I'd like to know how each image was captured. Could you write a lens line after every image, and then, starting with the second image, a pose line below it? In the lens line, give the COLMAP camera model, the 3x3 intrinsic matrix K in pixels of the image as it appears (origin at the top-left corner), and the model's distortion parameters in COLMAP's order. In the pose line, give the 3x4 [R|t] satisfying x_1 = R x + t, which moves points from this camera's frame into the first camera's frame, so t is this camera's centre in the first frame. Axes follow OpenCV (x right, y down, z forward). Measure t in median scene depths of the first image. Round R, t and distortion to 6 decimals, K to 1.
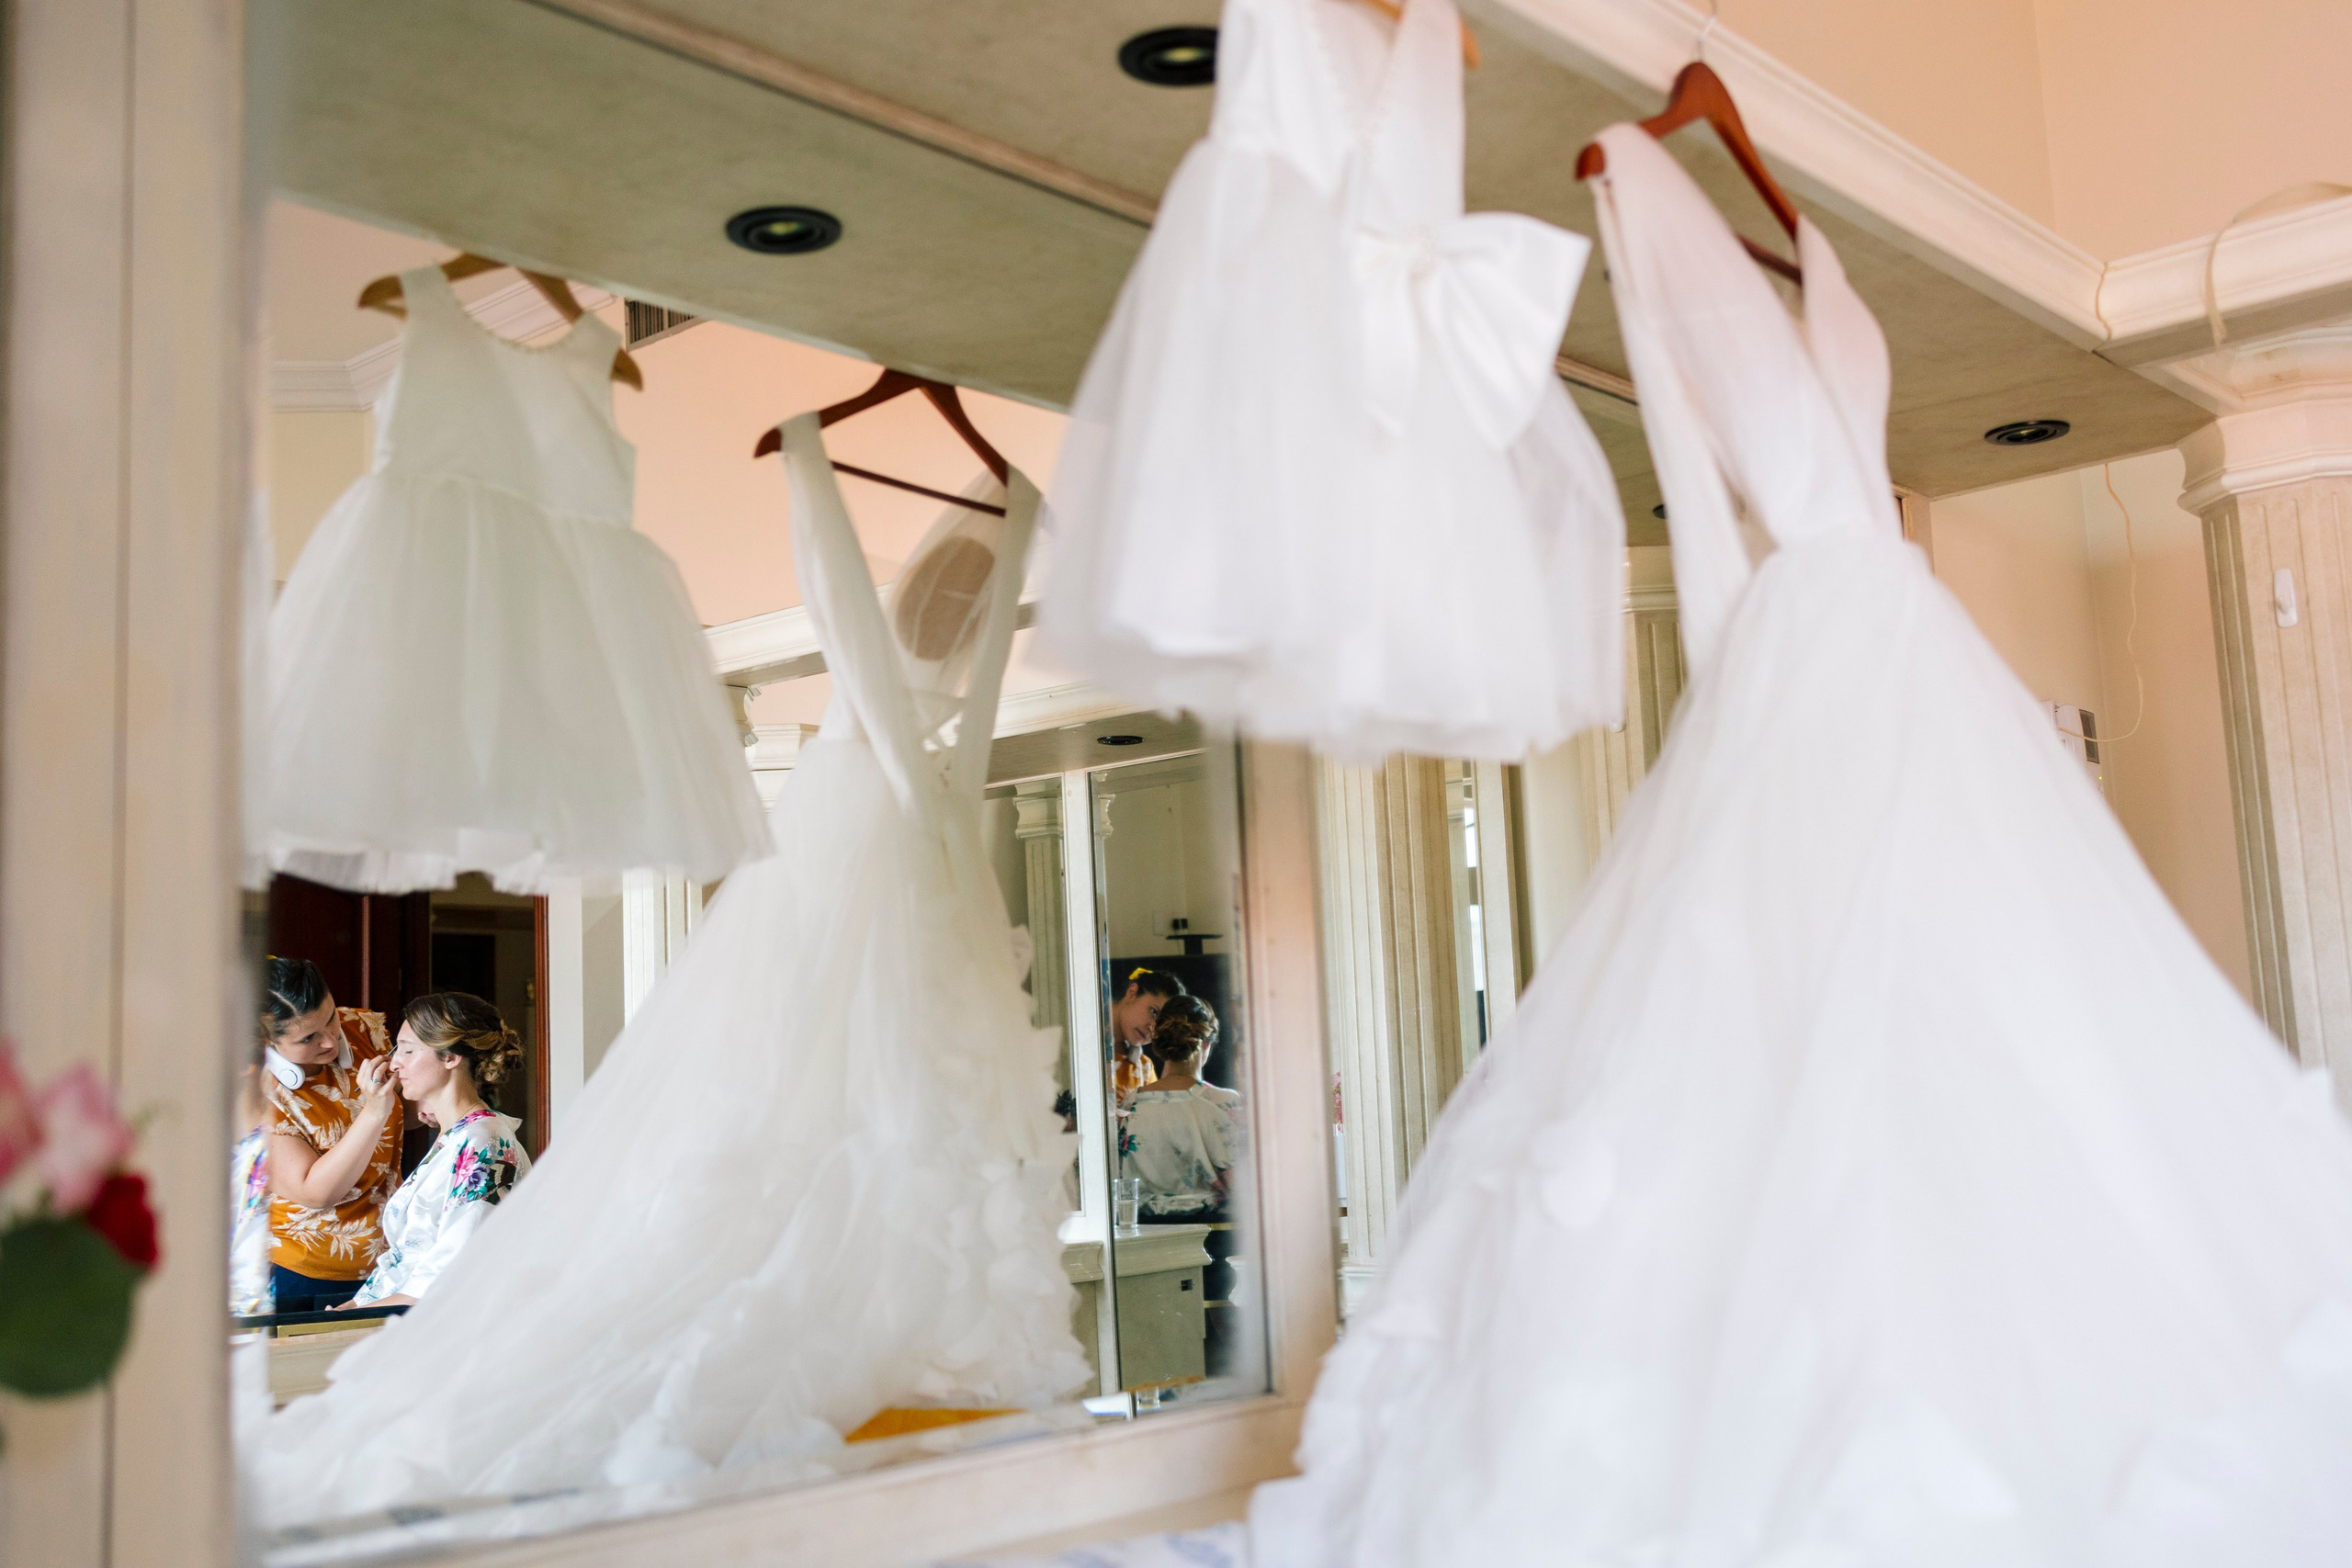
lens RADIAL K [[2396.8, 0, 1186.4], [0, 2396.8, 758.5], [0, 0, 1]] dist [0.012358, 0.000000]
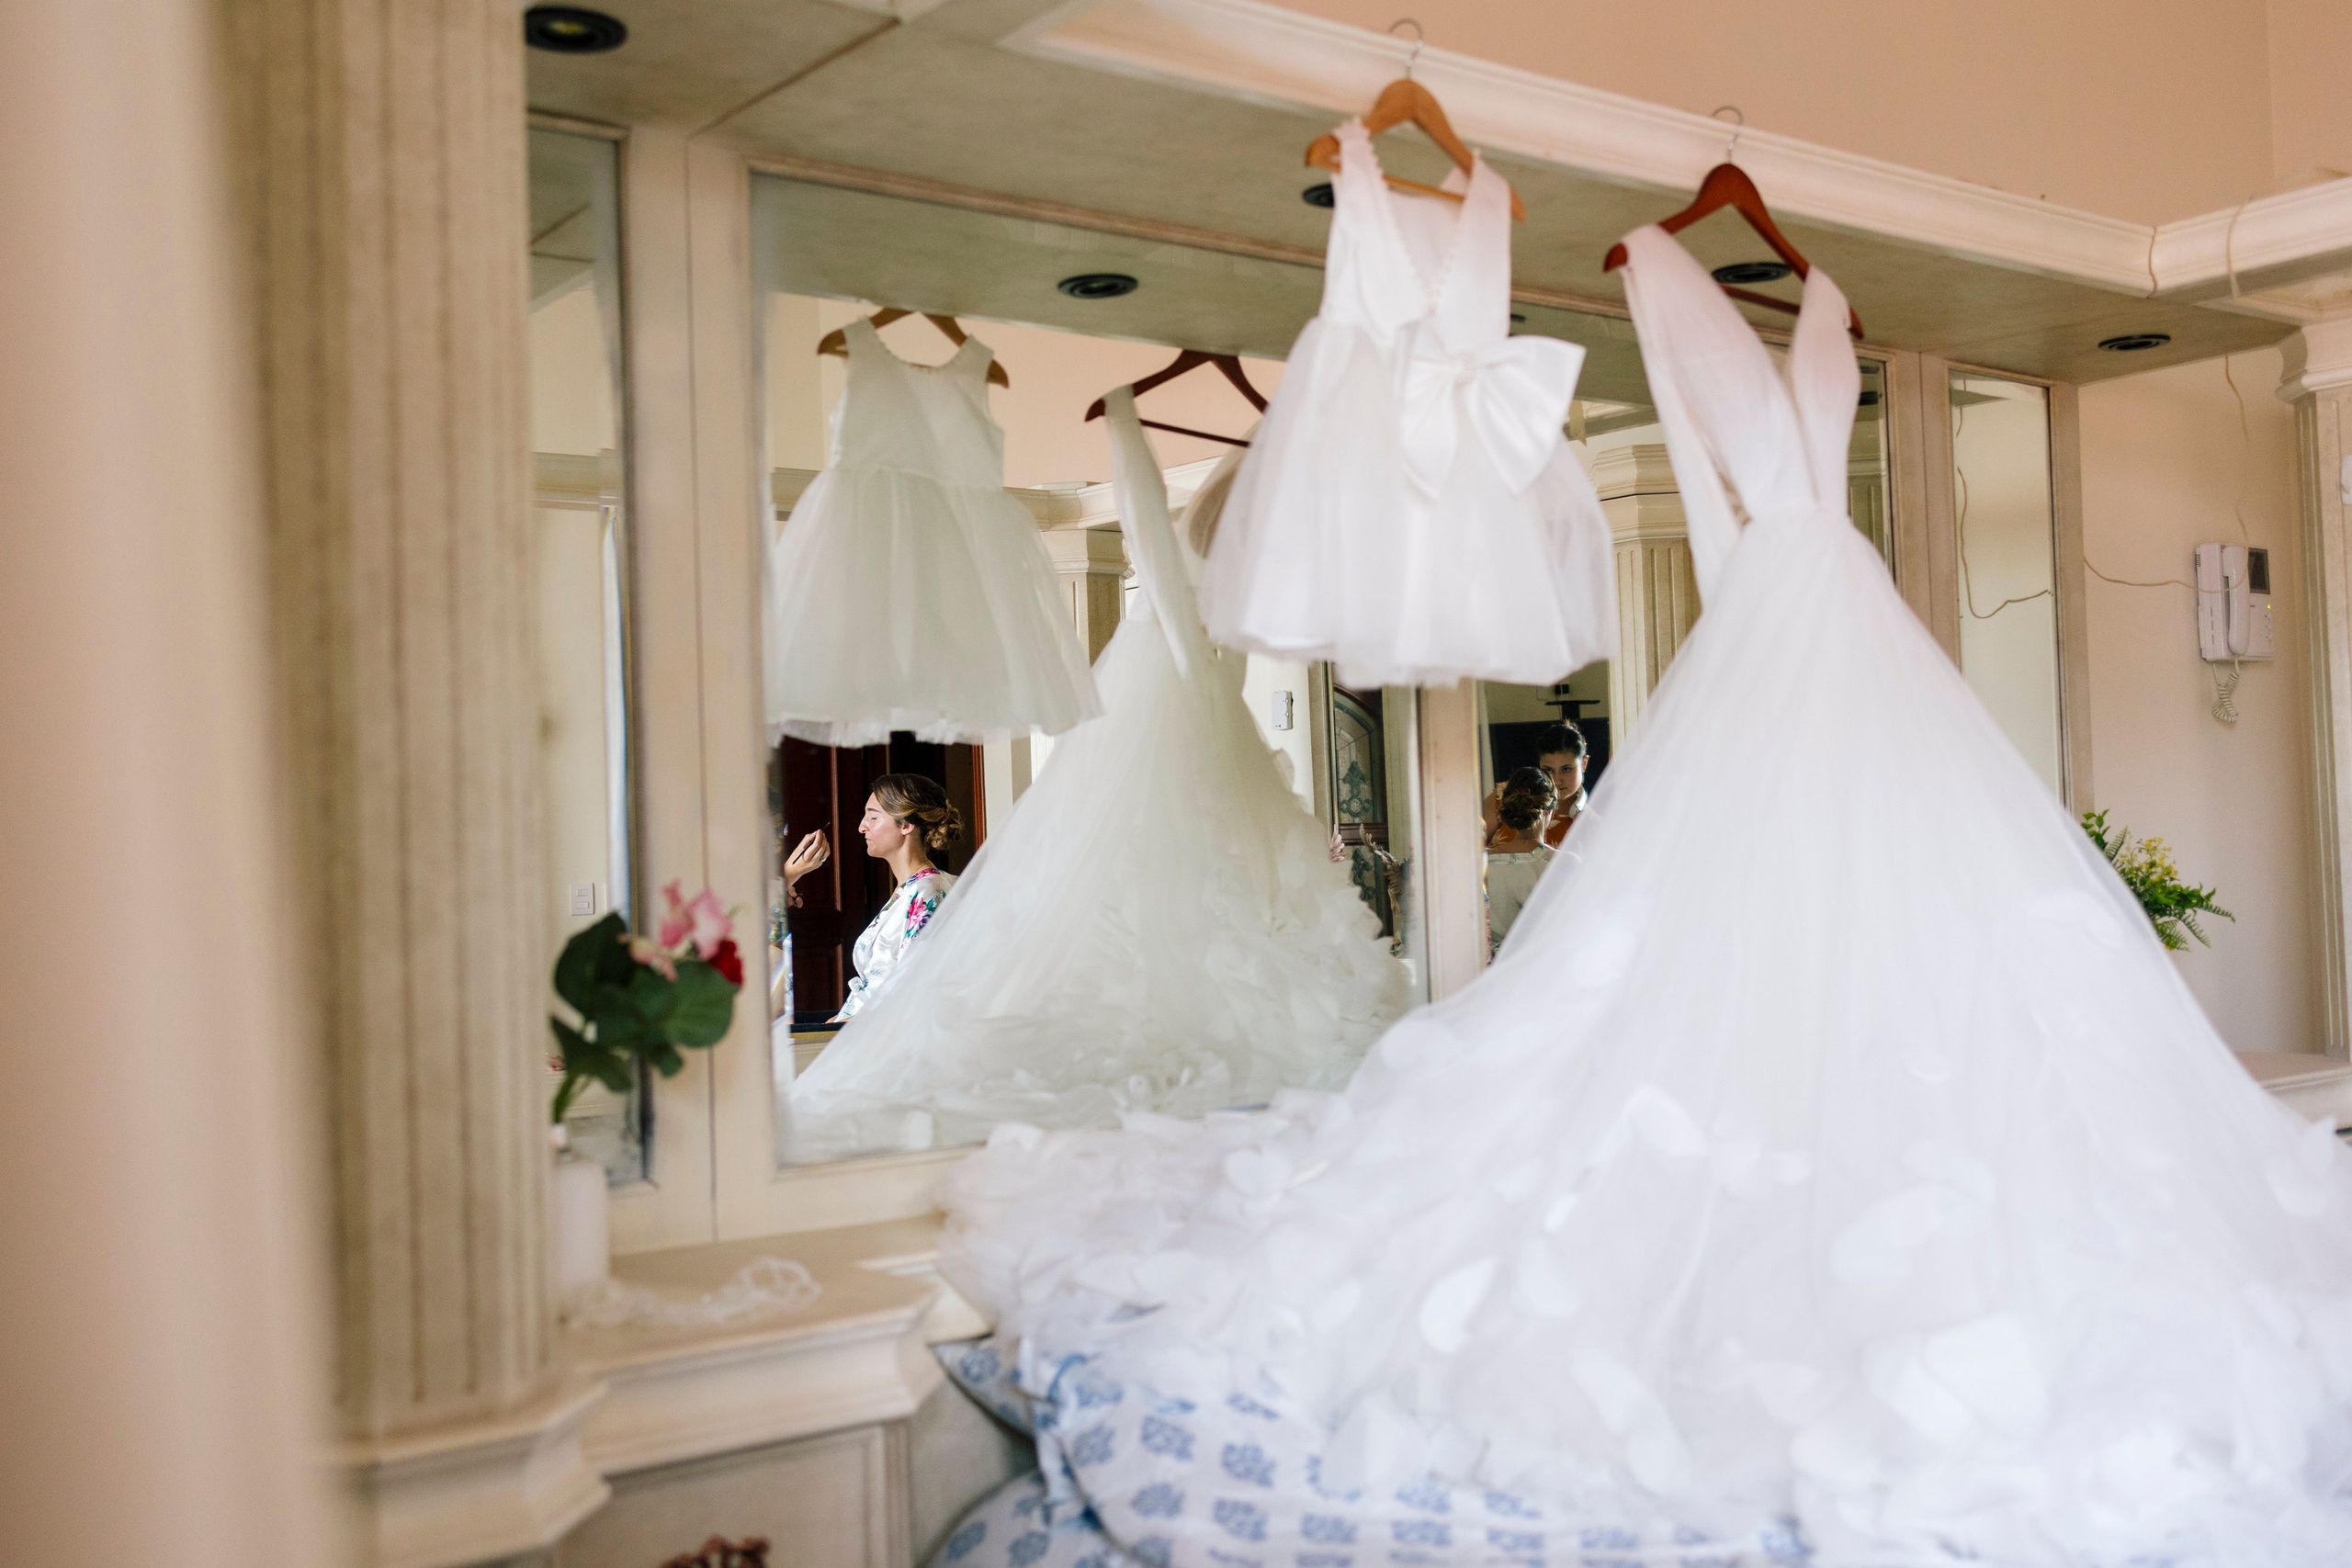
lens RADIAL K [[2396.8, 0, 1158.2], [0, 2396.8, 777.4], [0, 0, 1]] dist [0.012358, 0.000000]
pose [[0.980924, 0.006453, -0.194285, 0.142780], [0.015808, 0.993491, 0.112811, -0.085793], [0.193748, -0.113731, 0.974437, -0.409251]]
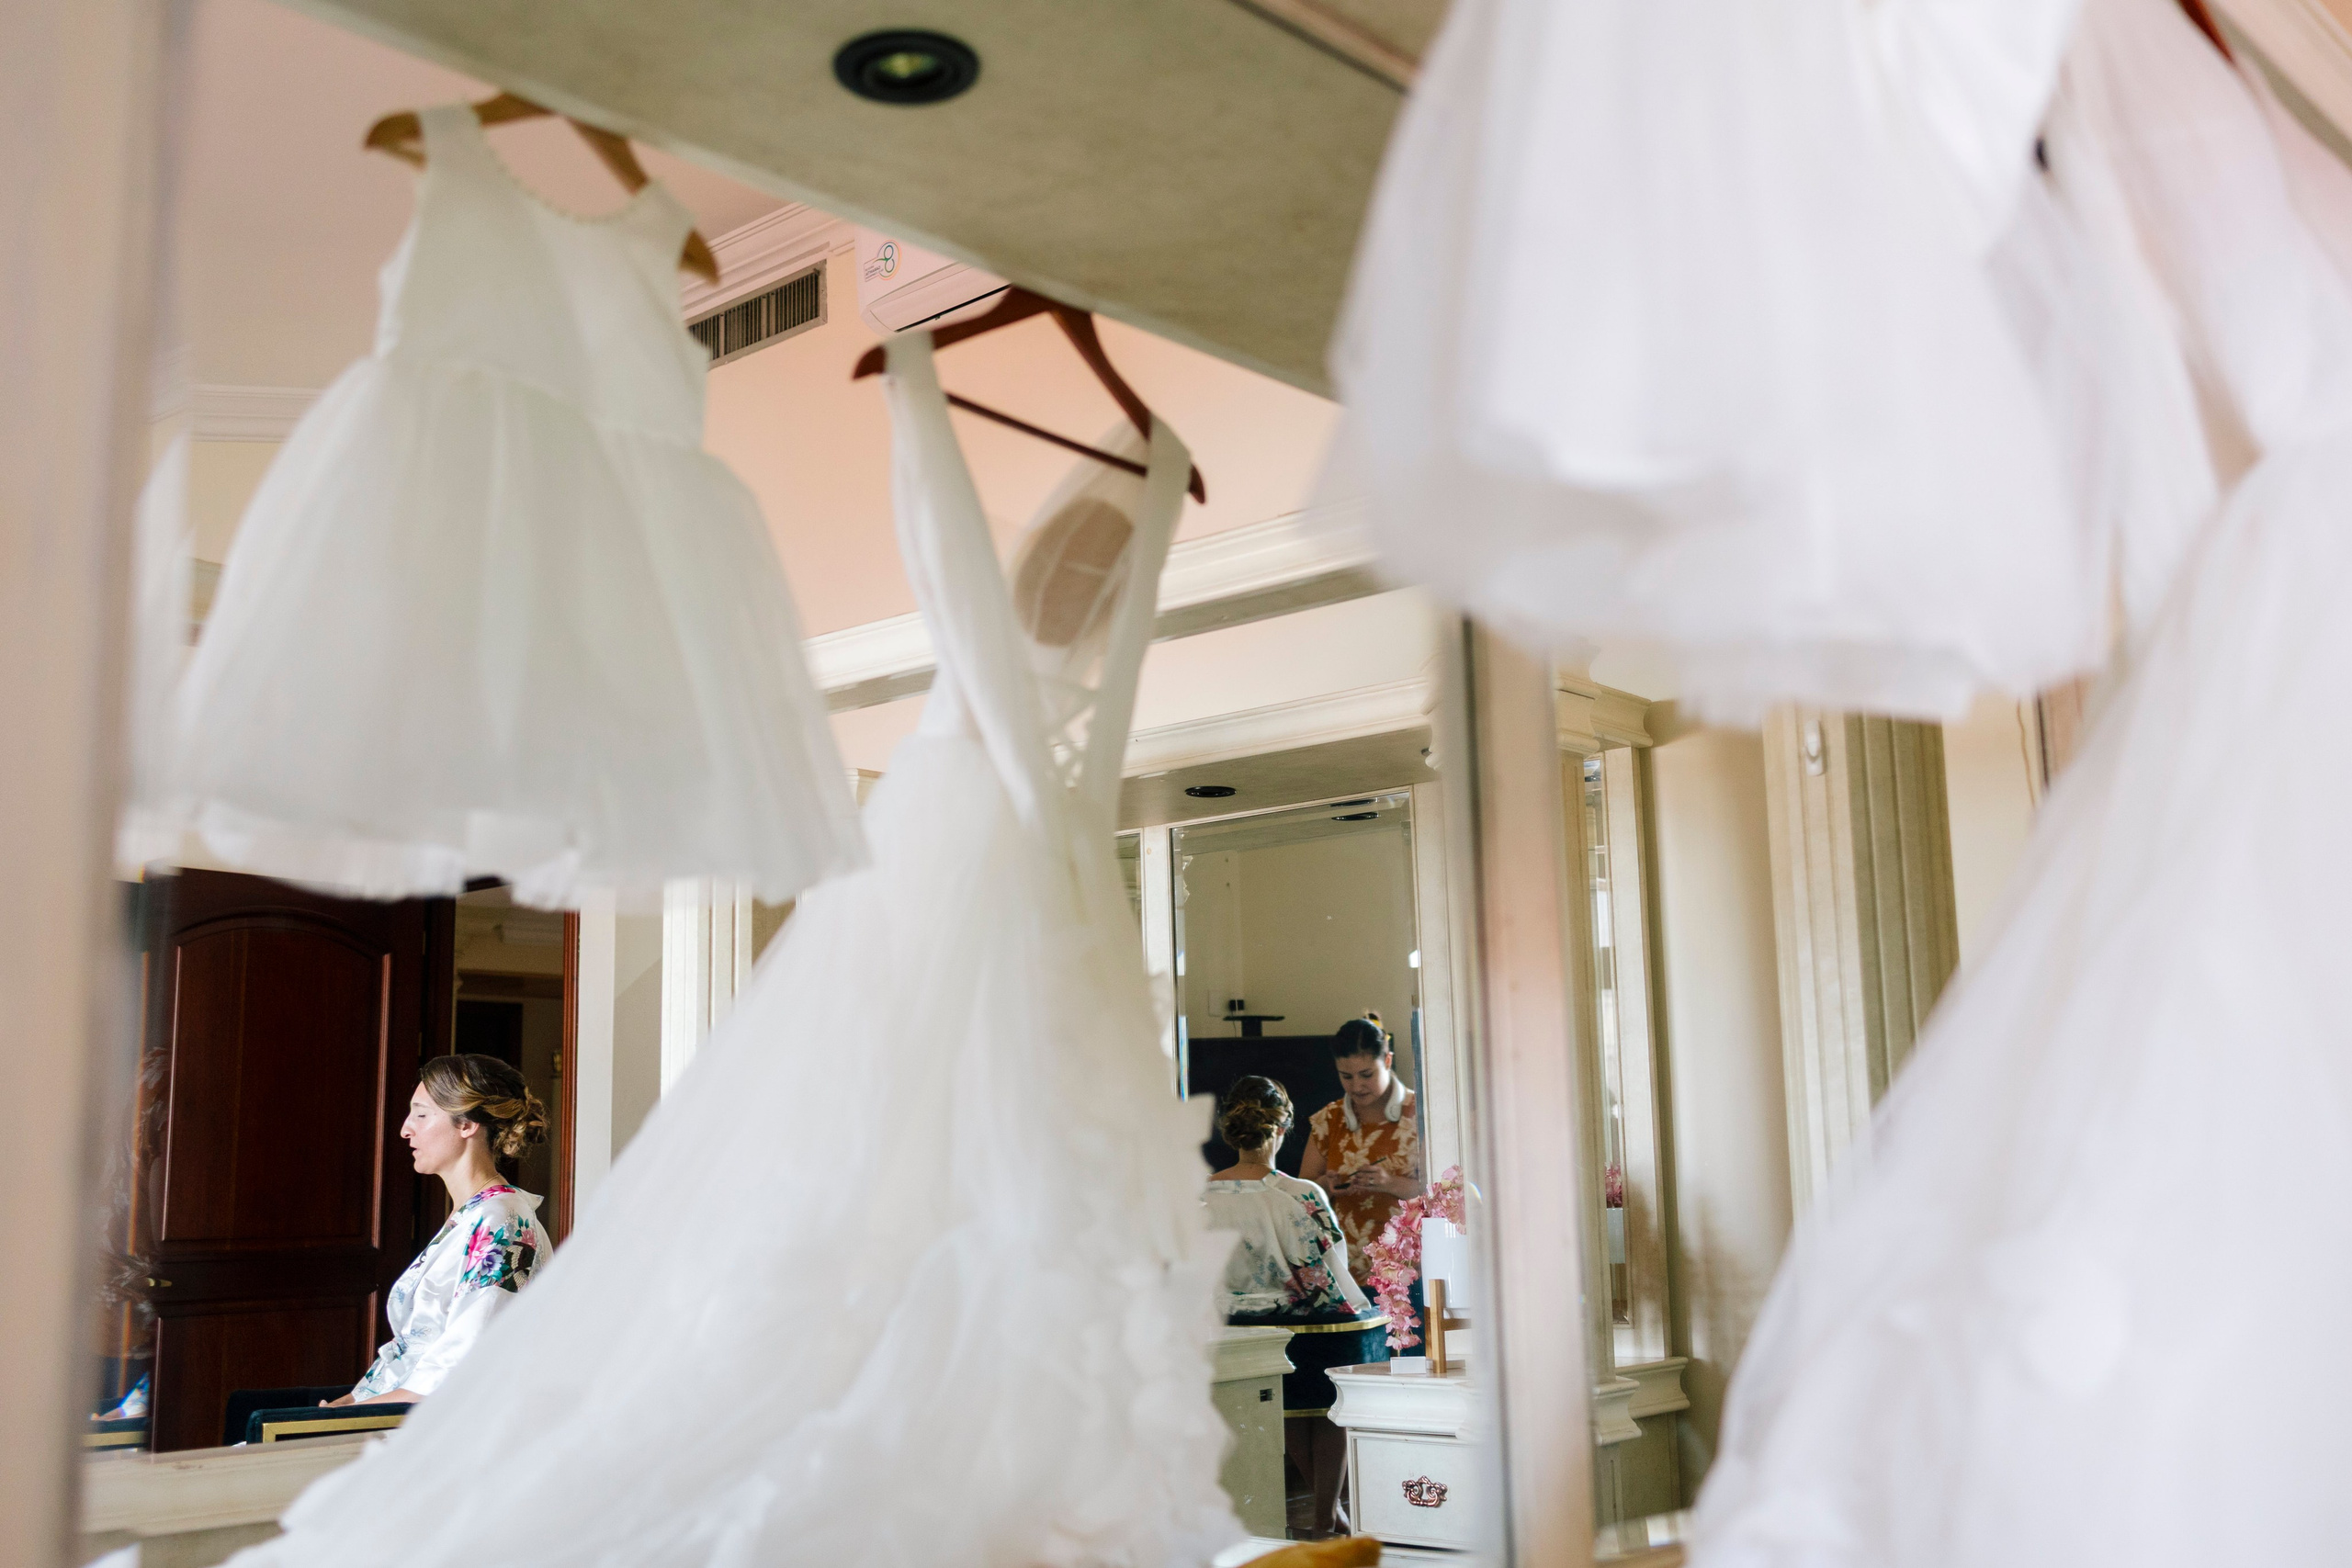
lens RADIAL K [[2396.8, 0, 1188.3], [0, 2396.8, 752.5], [0, 0, 1]] dist [0.012358, 0.000000]
pose [[0.999706, 0.020059, -0.013614, -0.057953], [-0.020574, 0.999034, -0.038835, 0.031539], [0.012822, 0.039104, 0.999153, 0.214925]]
